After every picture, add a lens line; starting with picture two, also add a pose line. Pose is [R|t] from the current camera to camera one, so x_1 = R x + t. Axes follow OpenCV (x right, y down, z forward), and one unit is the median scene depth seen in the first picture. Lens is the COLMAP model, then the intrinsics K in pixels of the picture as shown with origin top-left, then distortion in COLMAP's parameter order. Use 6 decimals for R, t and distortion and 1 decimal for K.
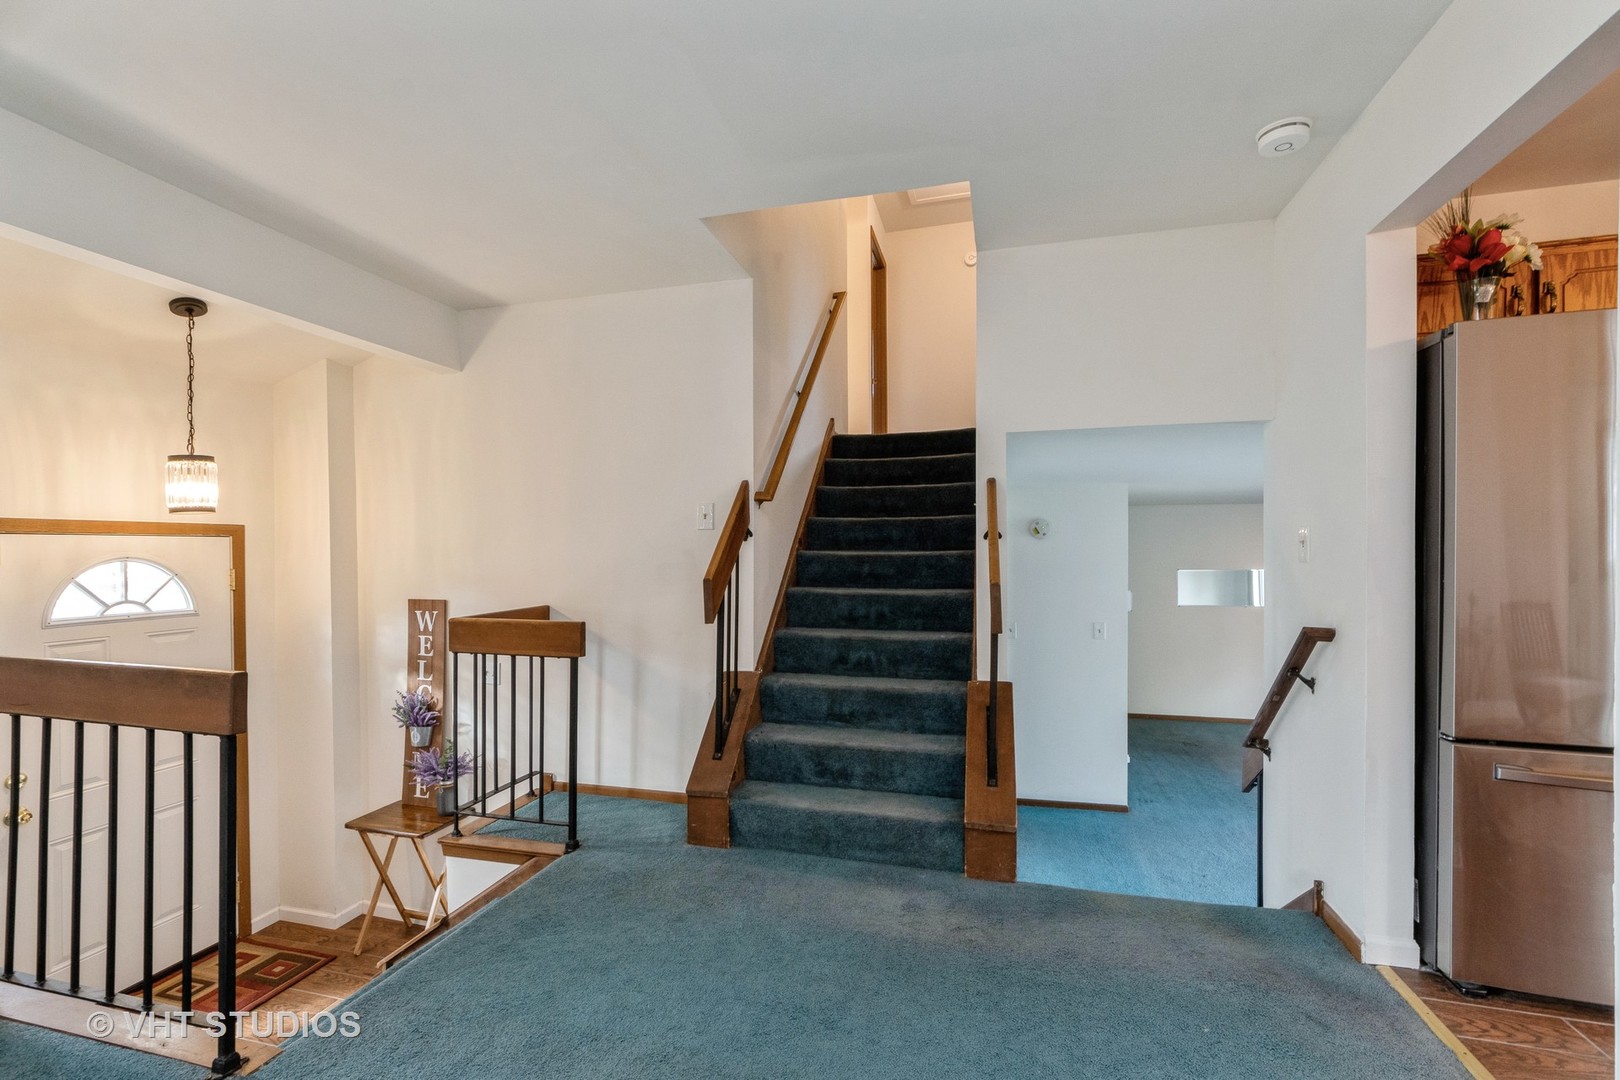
lens RADIAL K [[733.1, 0, 802.9], [0, 733.1, 549.2], [0, 0, 1]] dist [0.000552, -0.000111]
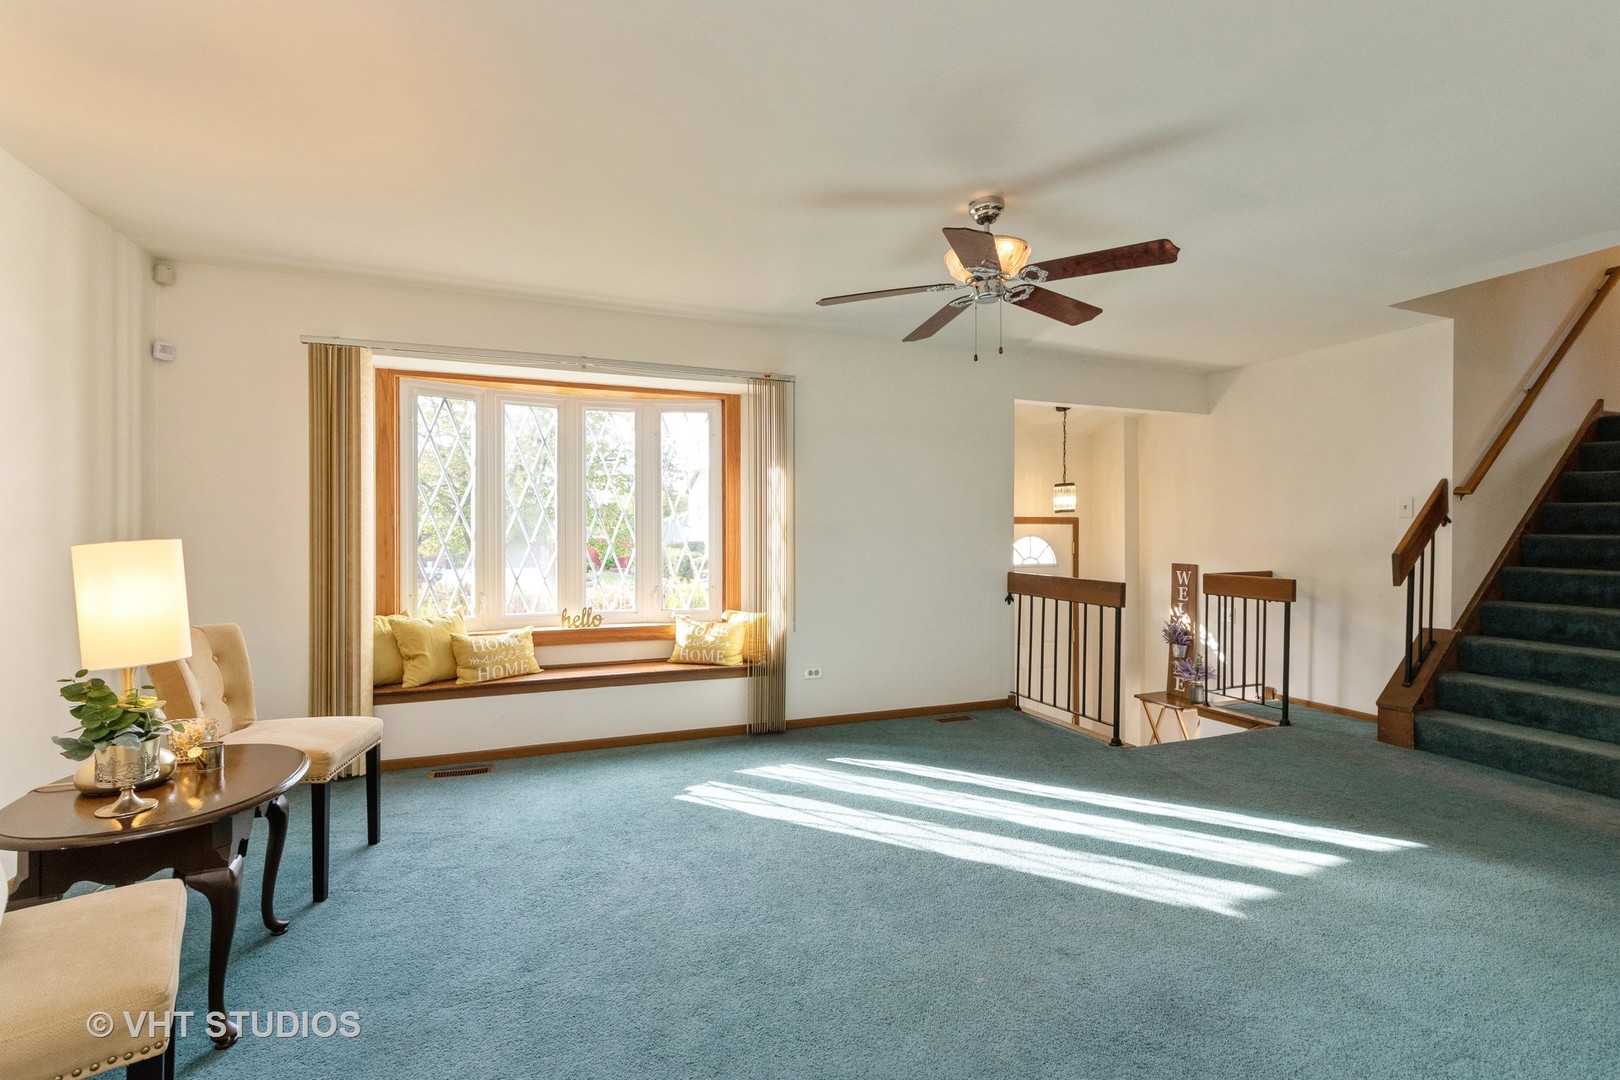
lens RADIAL K [[689.5, 0, 815.2], [0, 689.5, 536.5], [0, 0, 1]] dist [-0.010287, 0.000081]
pose [[0.595774, 0.009512, -0.803096, 0.216409], [-0.002740, 0.999948, 0.009811, -0.002124], [0.803148, -0.003644, 0.595769, -0.562840]]
